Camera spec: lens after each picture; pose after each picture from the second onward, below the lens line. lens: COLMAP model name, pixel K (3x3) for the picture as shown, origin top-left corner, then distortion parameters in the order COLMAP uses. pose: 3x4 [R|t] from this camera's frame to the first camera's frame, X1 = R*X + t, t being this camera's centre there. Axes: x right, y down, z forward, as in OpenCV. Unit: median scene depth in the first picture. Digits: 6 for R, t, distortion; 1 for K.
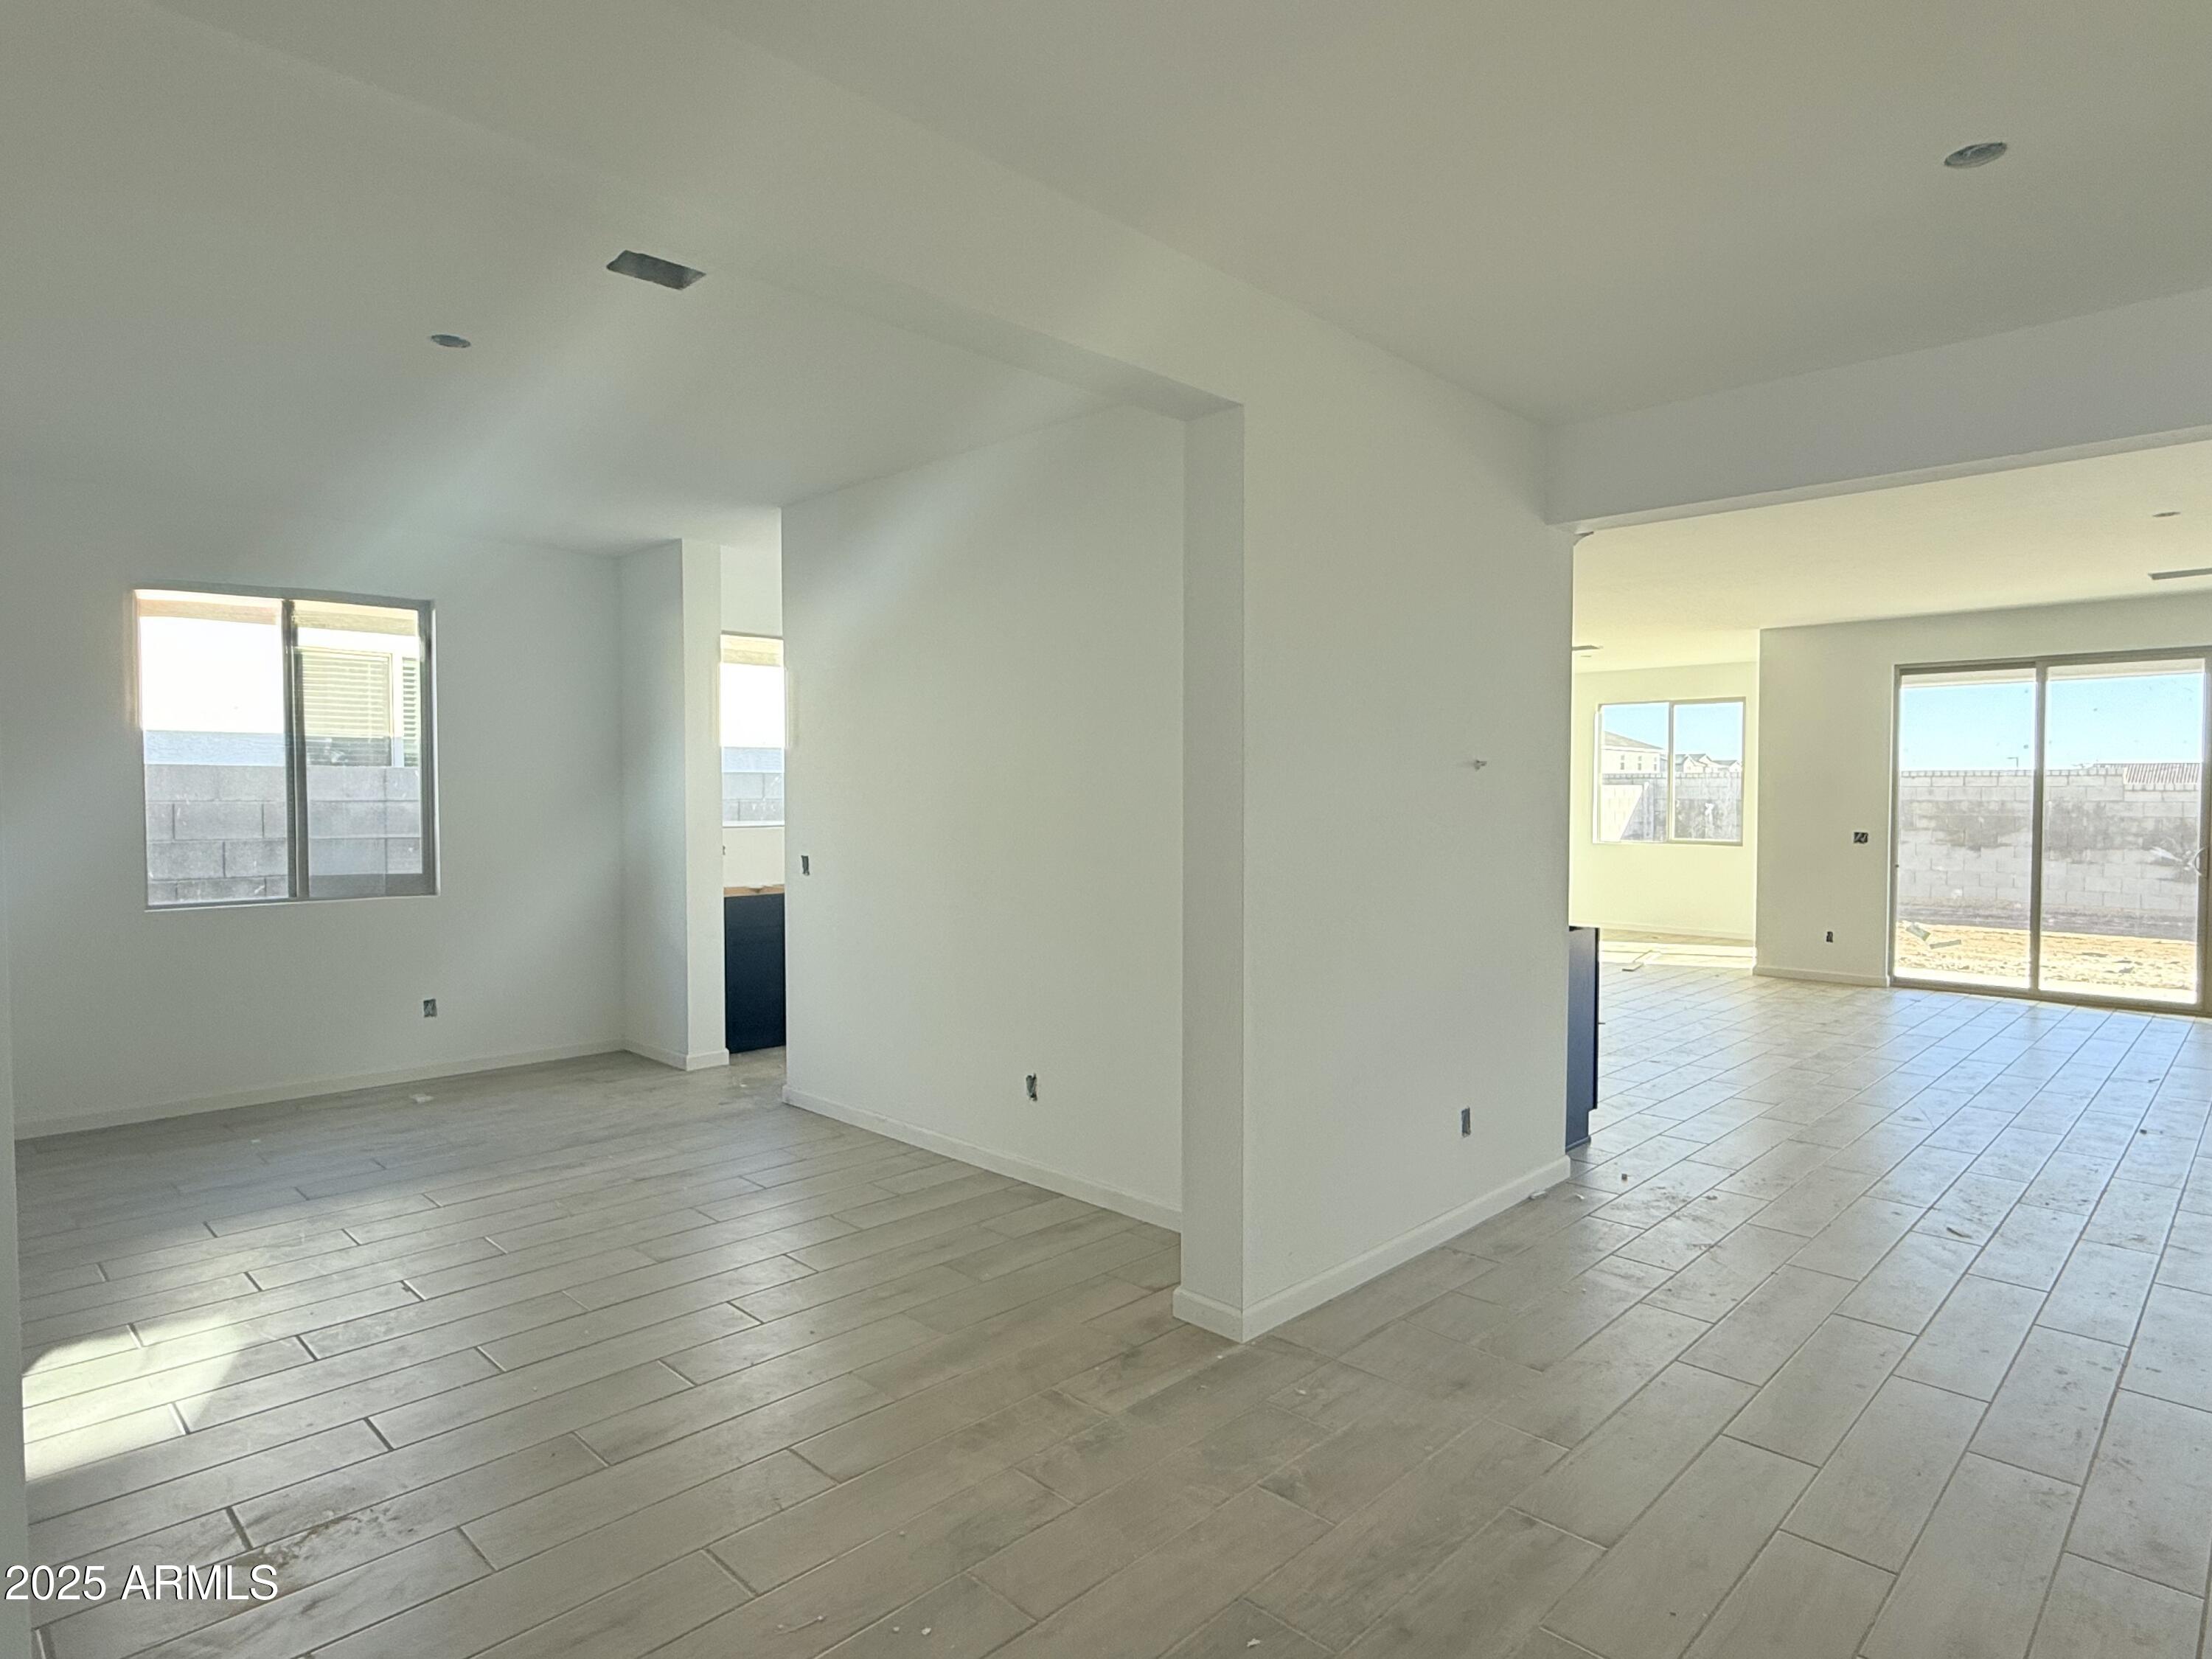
lens RADIAL K [[1229.7, 0, 1104.3], [0, 1229.7, 832.7], [0, 0, 1]] dist [0.002453, 0.000306]
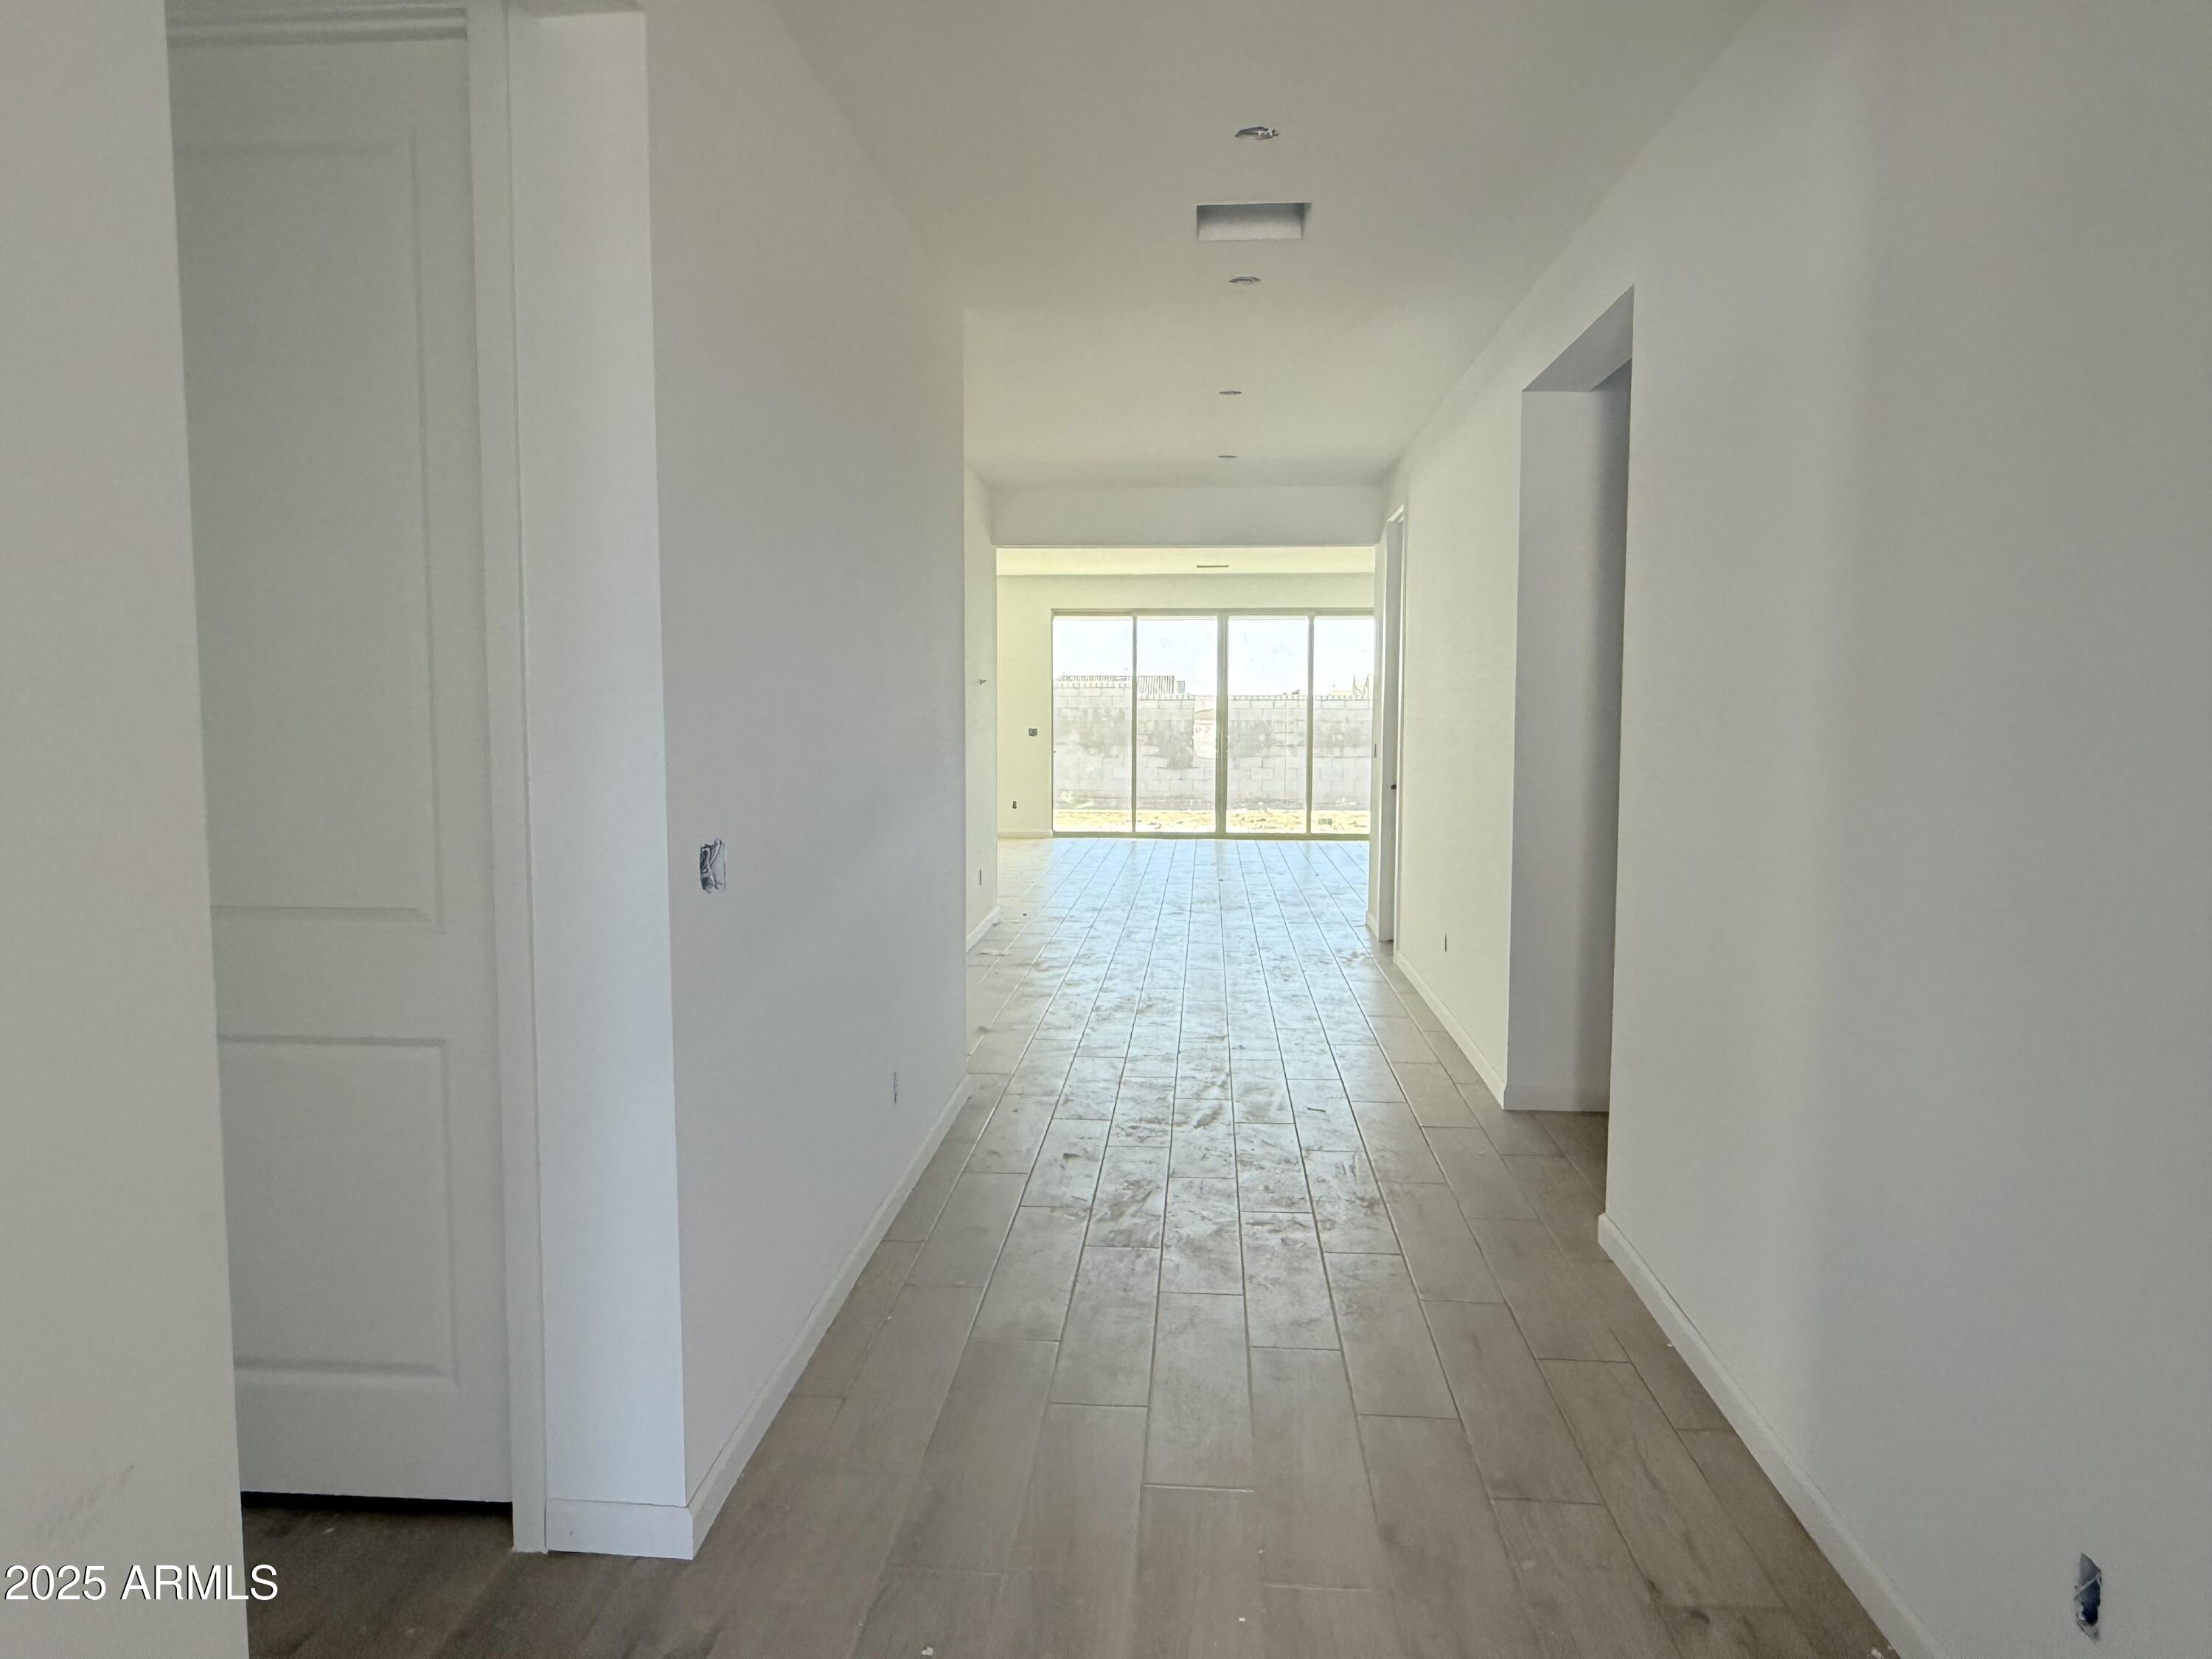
lens RADIAL K [[1550.4, 0, 1113.5], [0, 1550.4, 822.4], [0, 0, 1]] dist [0.039905, 0.001875]
pose [[0.754355, -0.048529, 0.654671, -0.339800], [0.018802, 0.998452, 0.052347, 0.011357], [-0.656198, -0.027179, 0.754099, -0.277609]]
